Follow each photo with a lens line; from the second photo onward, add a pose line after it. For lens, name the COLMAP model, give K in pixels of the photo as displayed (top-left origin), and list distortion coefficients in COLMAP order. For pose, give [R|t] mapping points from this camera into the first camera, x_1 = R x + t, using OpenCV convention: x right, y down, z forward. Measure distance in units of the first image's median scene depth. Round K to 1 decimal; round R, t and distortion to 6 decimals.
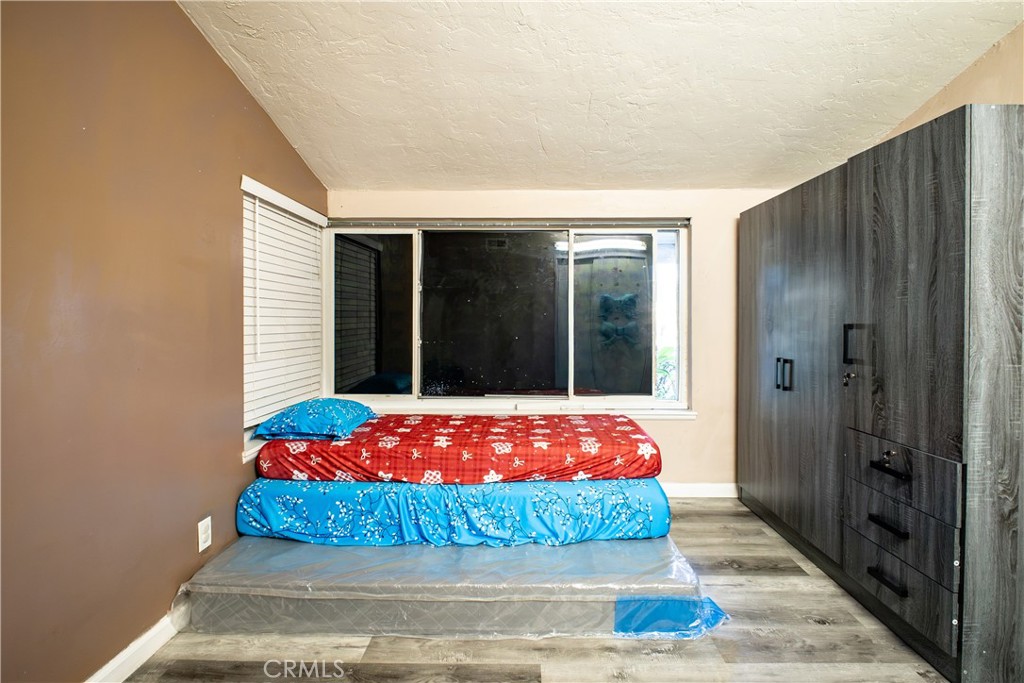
lens RADIAL K [[468.4, 0, 514.9], [0, 468.4, 320.3], [0, 0, 1]] dist [0.004246, -0.007471]
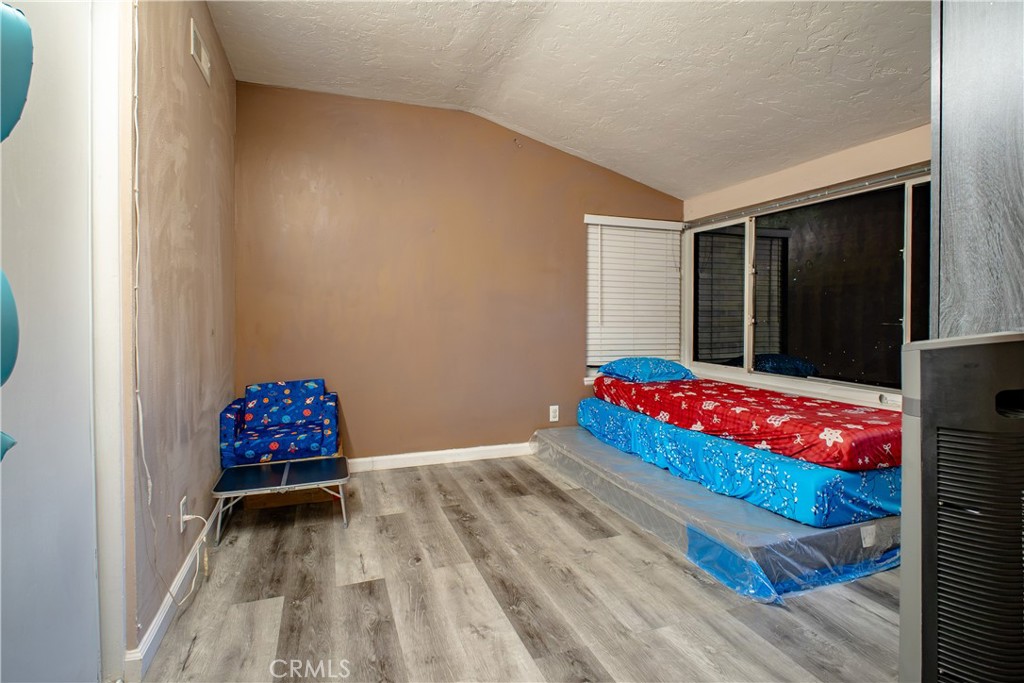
lens RADIAL K [[468.4, 0, 514.9], [0, 468.4, 320.3], [0, 0, 1]] dist [0.004246, -0.007471]
pose [[0.385280, 0.013821, -0.922696, 0.868071], [-0.006635, 0.999903, 0.012207, 0.053267], [0.922776, 0.001419, 0.385335, 0.114525]]
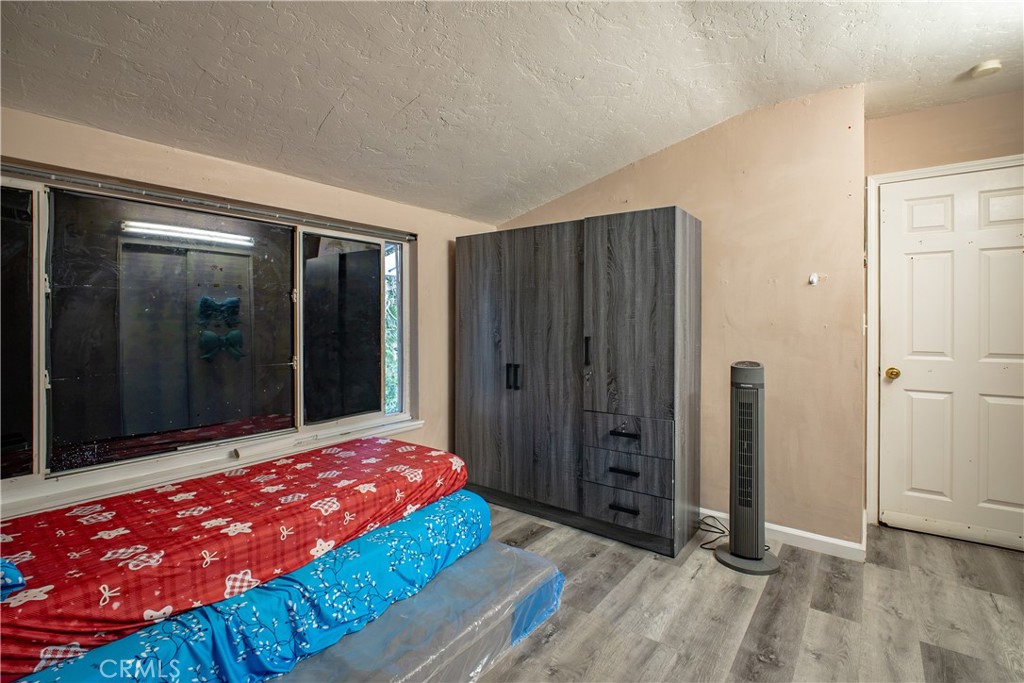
lens RADIAL K [[476.2, 0, 507.6], [0, 476.2, 323.3], [0, 0, 1]] dist [0.002222, -0.007011]
pose [[0.600806, -0.006296, 0.799370, -0.486127], [0.006683, 0.999974, 0.002853, -0.031938], [-0.799367, 0.003628, 0.600832, 0.289626]]
